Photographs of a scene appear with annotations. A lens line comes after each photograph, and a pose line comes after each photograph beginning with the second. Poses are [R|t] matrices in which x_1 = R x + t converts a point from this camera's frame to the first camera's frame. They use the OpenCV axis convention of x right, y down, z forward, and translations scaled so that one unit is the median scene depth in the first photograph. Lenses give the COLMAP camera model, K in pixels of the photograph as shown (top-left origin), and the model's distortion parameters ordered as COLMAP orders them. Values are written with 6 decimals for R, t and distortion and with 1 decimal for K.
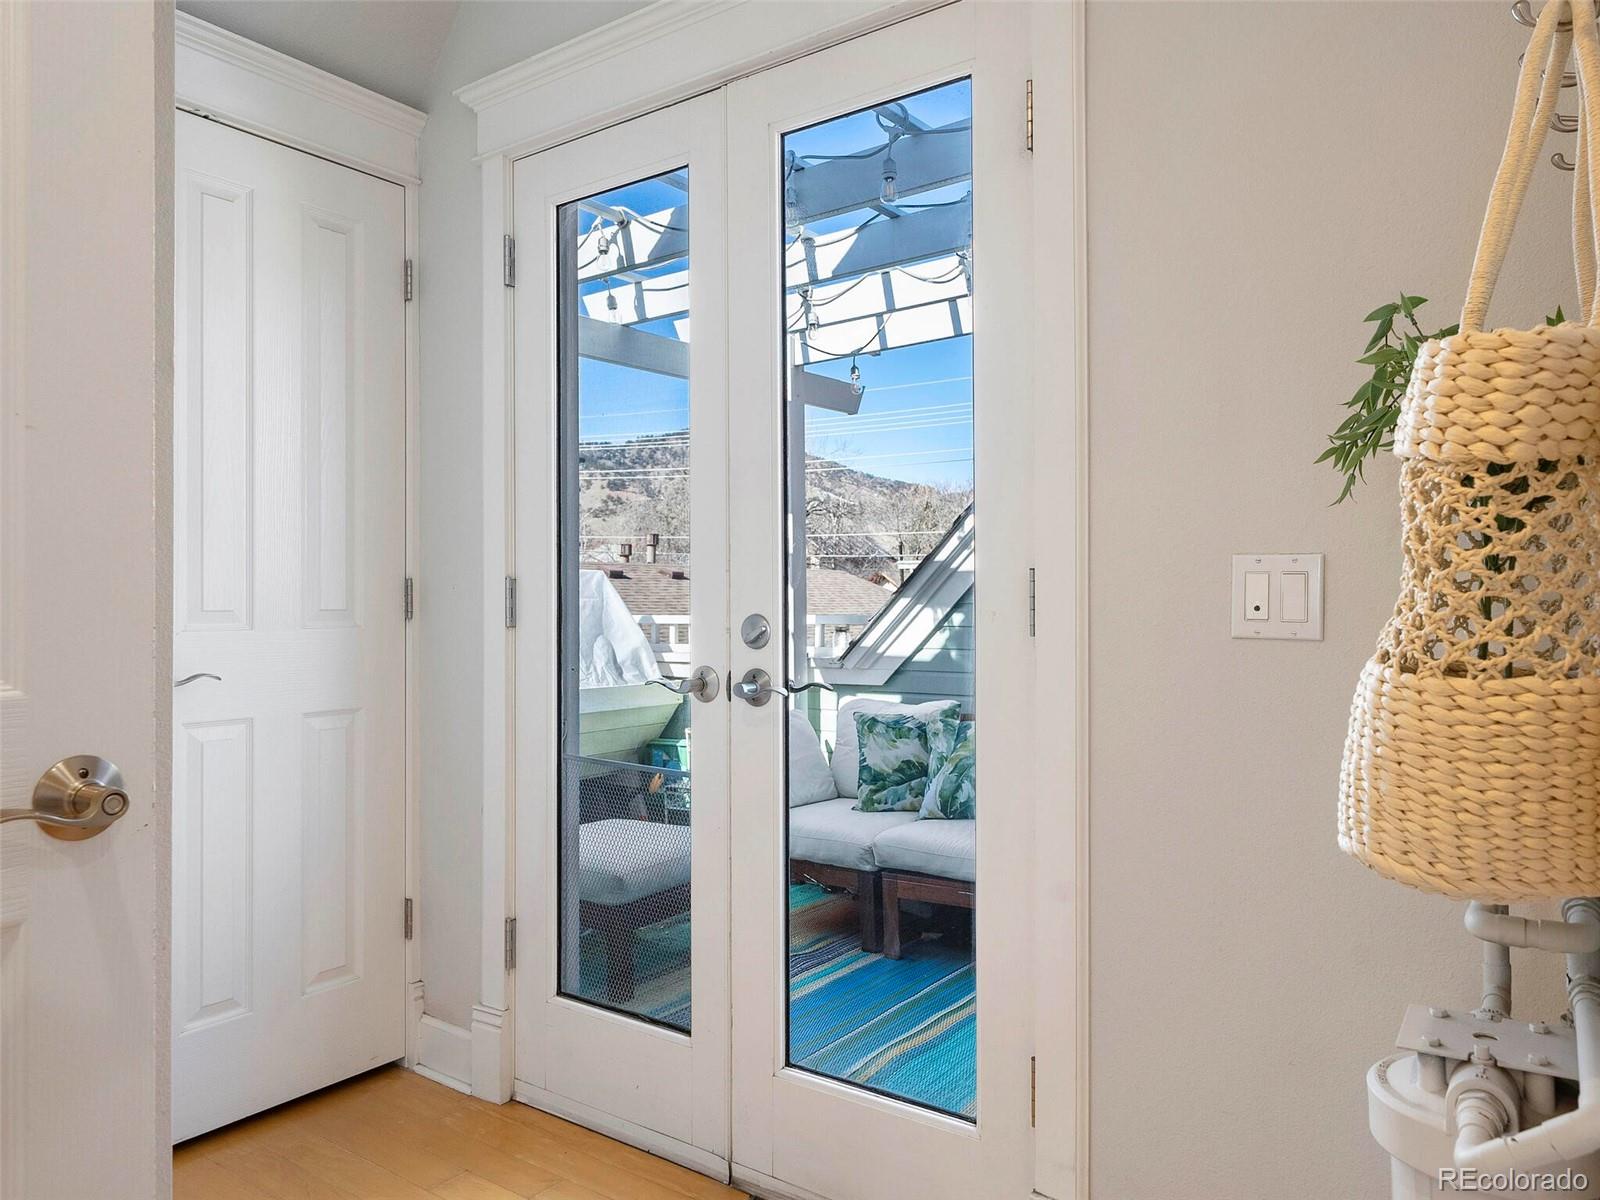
lens RADIAL K [[1109.6, 0, 801.9], [0, 1109.6, 603.0], [0, 0, 1]] dist [-0.001604, -0.000115]
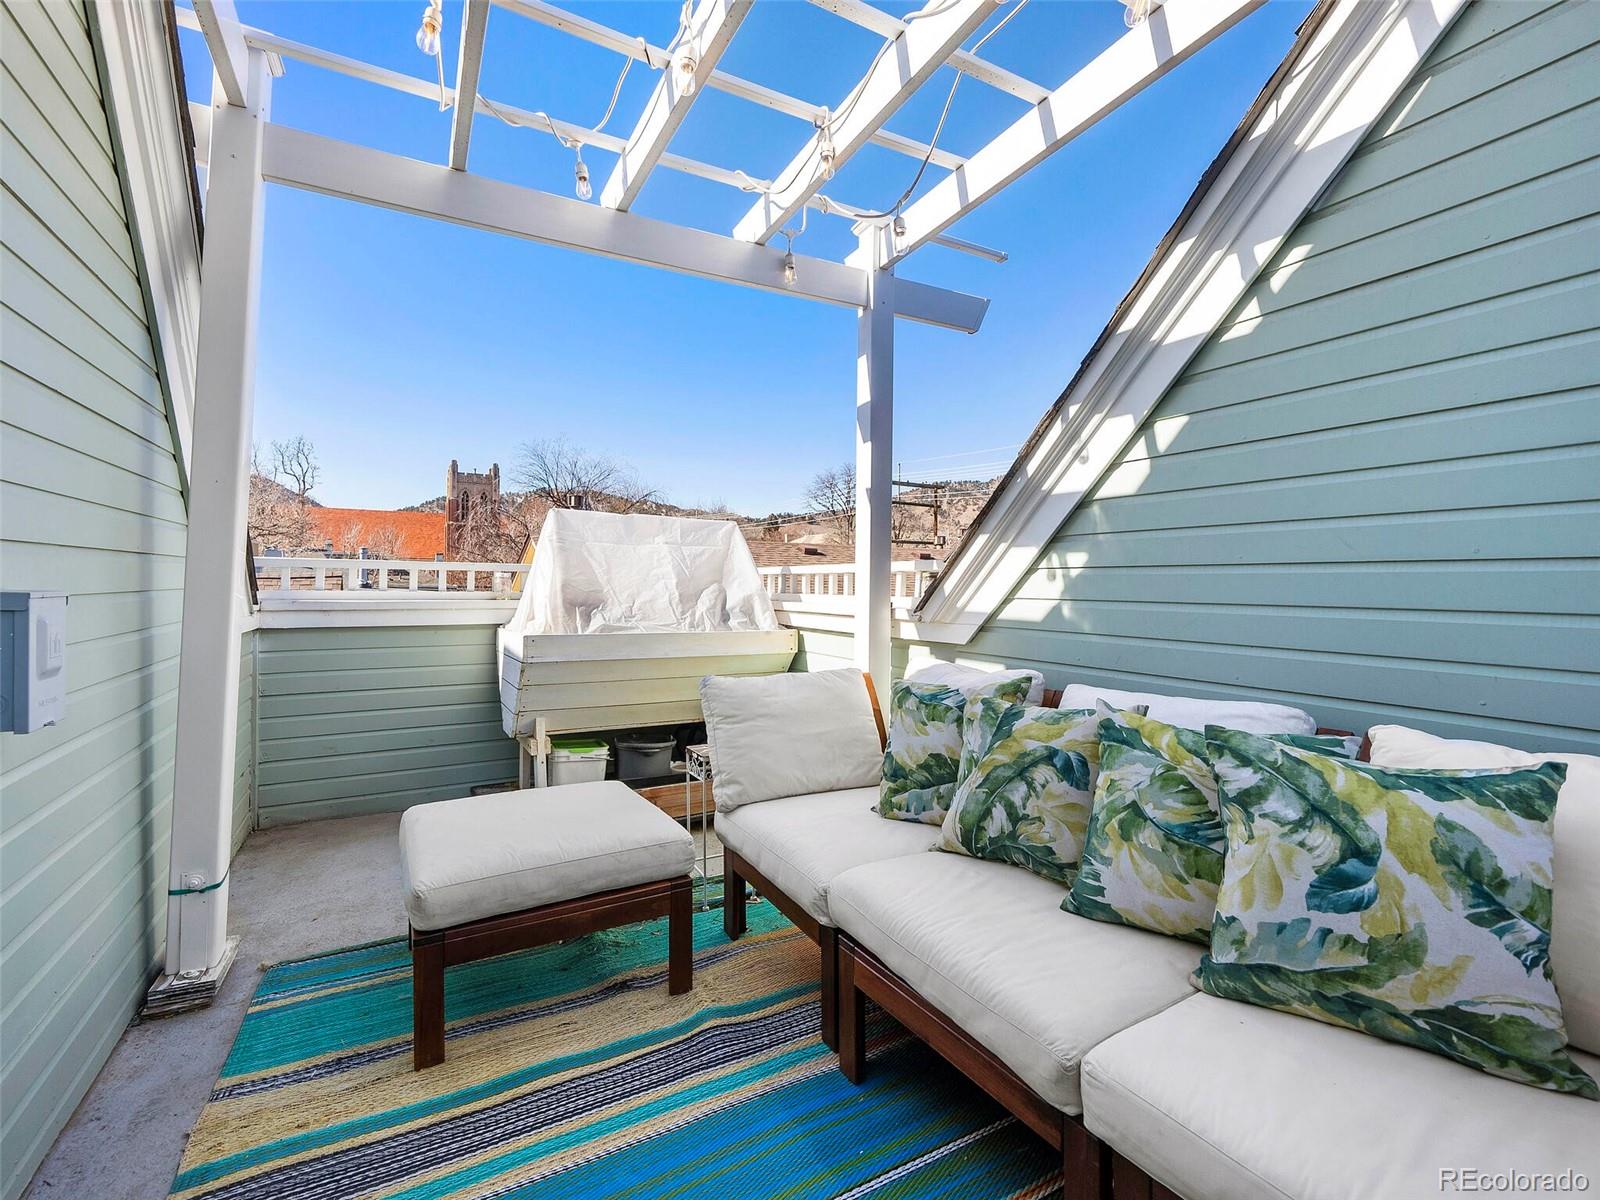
lens RADIAL K [[696.1, 0, 789.3], [0, 696.1, 583.9], [0, 0, 1]] dist [0.001828, 0.000073]
pose [[0.898957, 0.009080, -0.437943, 0.200830], [-0.009166, 0.999956, 0.001917, 0.035803], [0.437941, 0.002291, 0.899001, 0.568074]]
